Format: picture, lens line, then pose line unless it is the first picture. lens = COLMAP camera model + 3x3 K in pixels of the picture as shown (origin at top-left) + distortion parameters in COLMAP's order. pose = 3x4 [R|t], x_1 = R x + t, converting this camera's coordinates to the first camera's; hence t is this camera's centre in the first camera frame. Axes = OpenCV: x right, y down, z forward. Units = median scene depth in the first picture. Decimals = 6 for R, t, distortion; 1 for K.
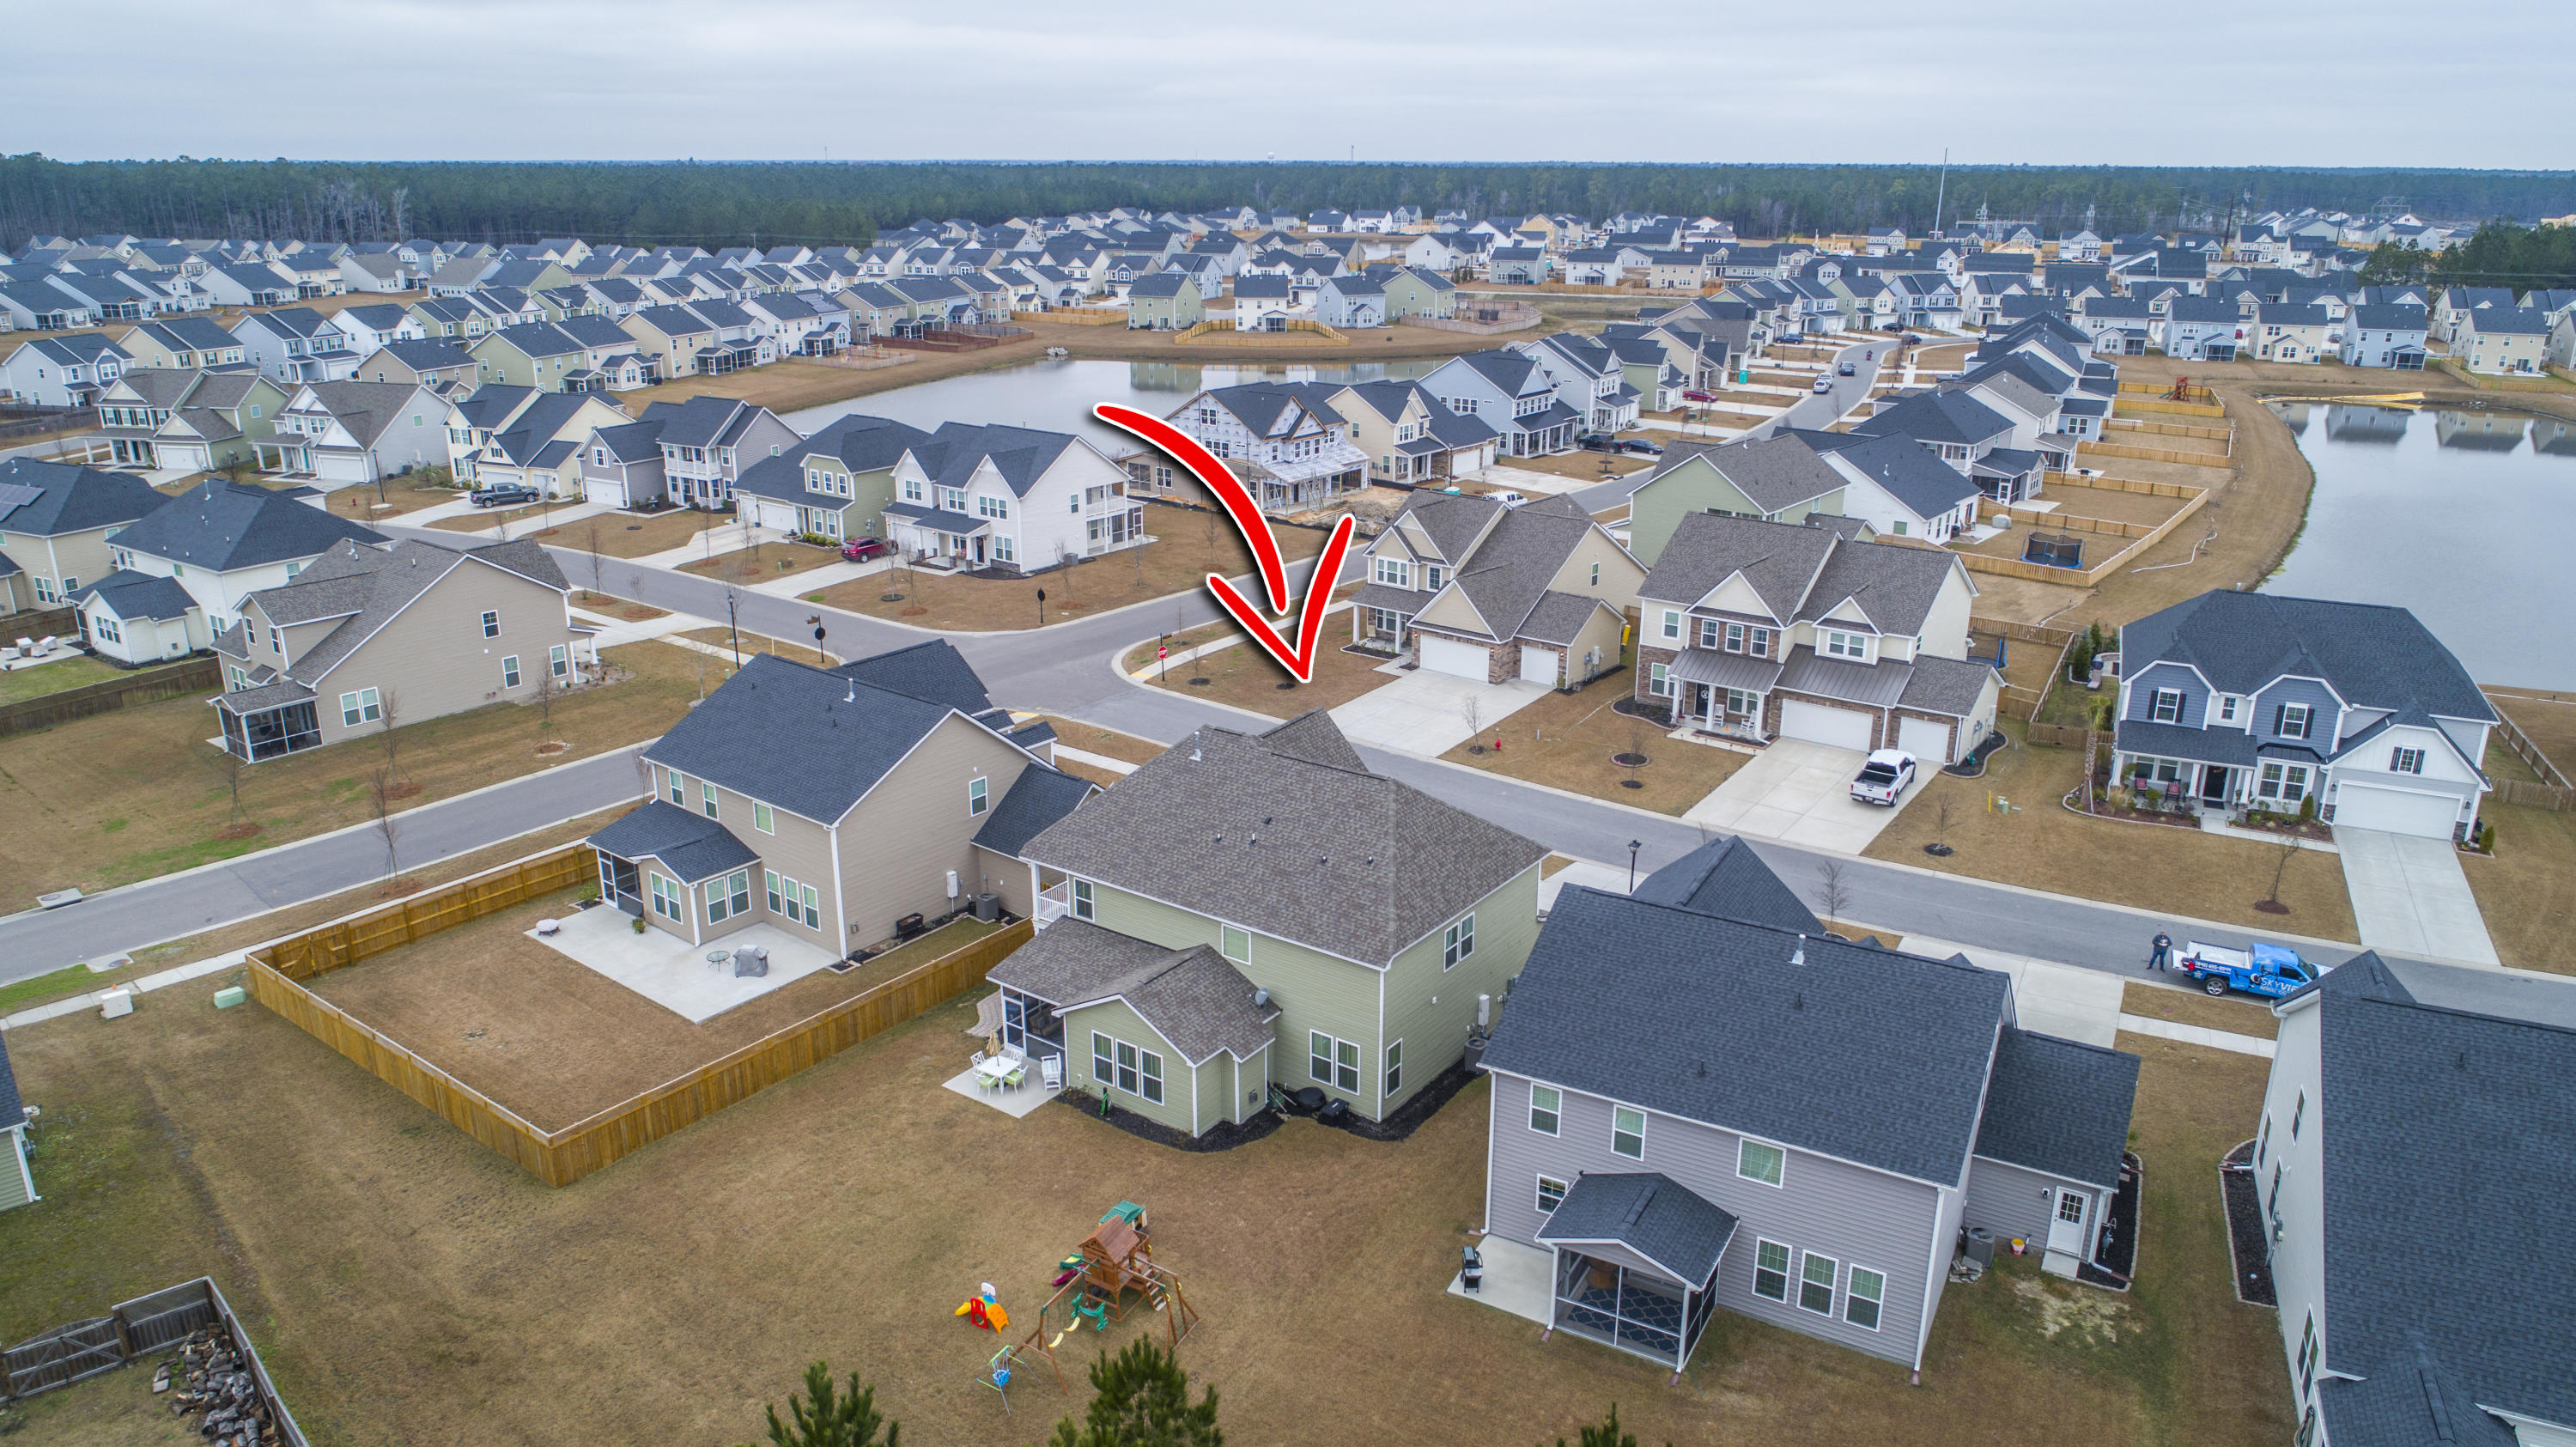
lens RADIAL K [[1726.5, 0, 1288.0], [0, 1726.5, 723.5], [0, 0, 1]] dist [0.003329, 0.004180]
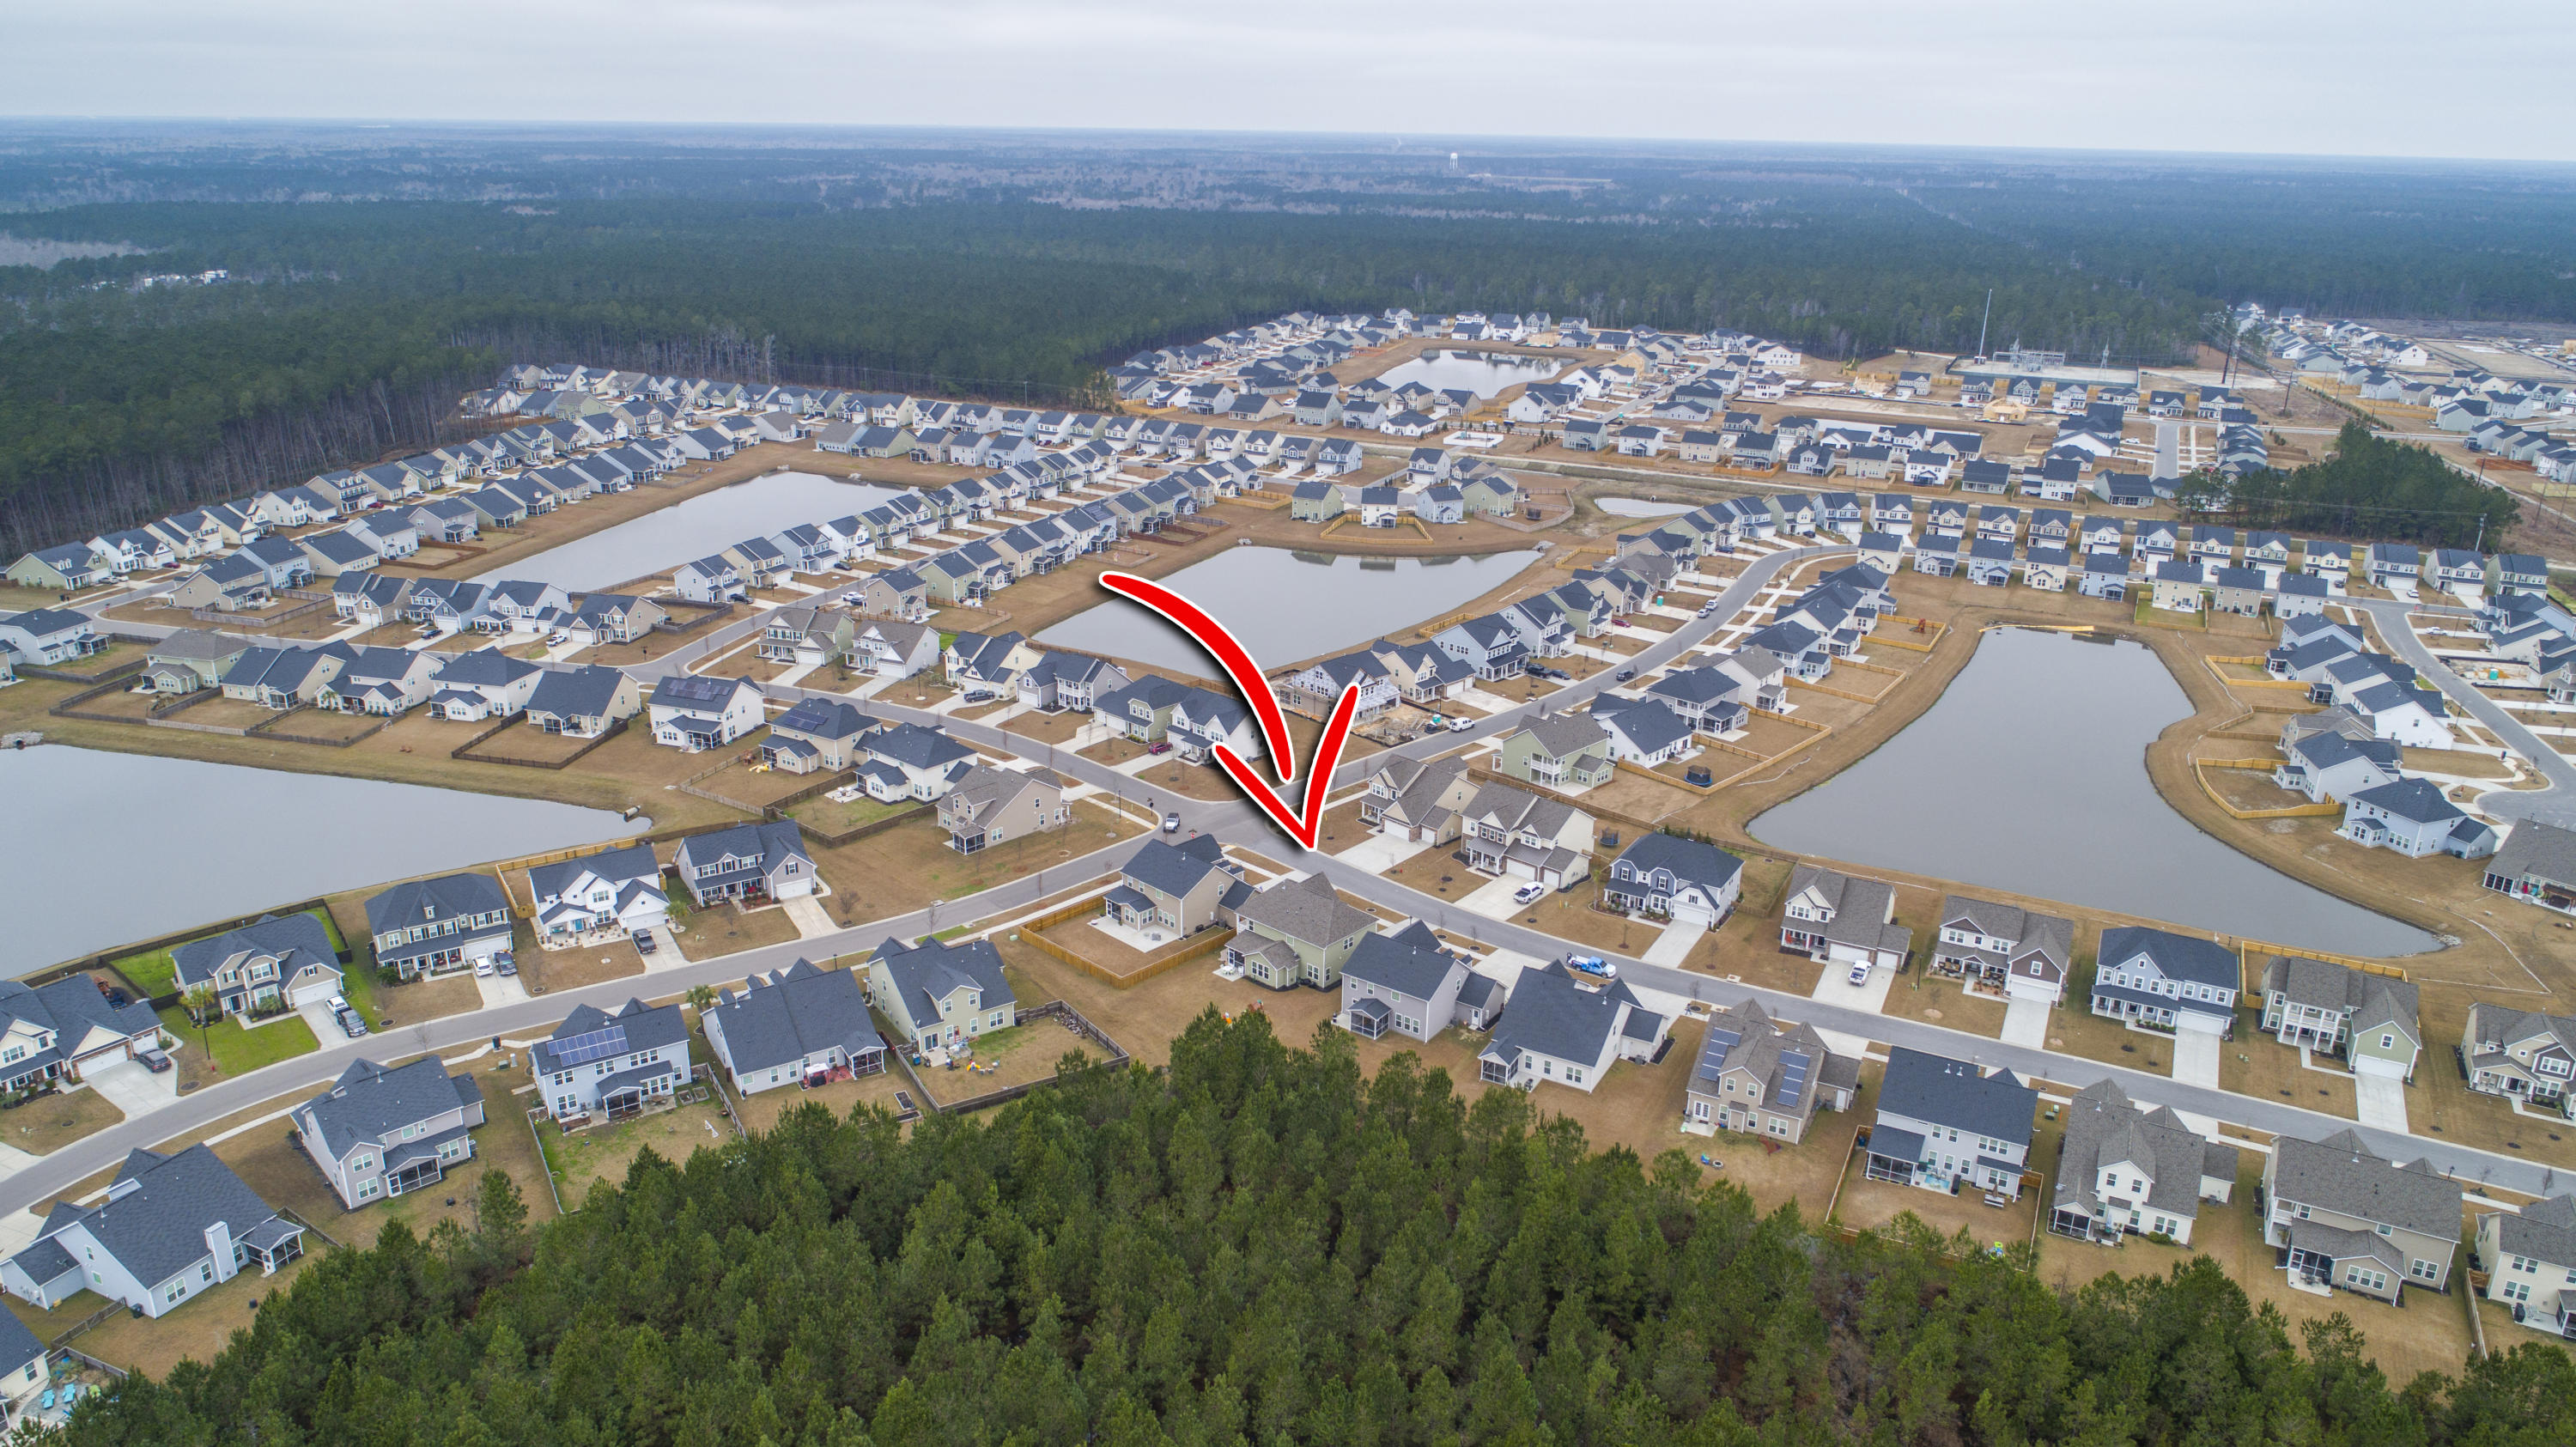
lens RADIAL K [[1726.5, 0, 1288.0], [0, 1726.5, 723.5], [0, 0, 1]] dist [0.003329, 0.004180]
pose [[0.994486, 0.046024, -0.094232, 0.169251], [-0.044371, 0.998824, 0.019558, -0.238248], [0.095022, -0.015269, 0.995358, -1.564005]]
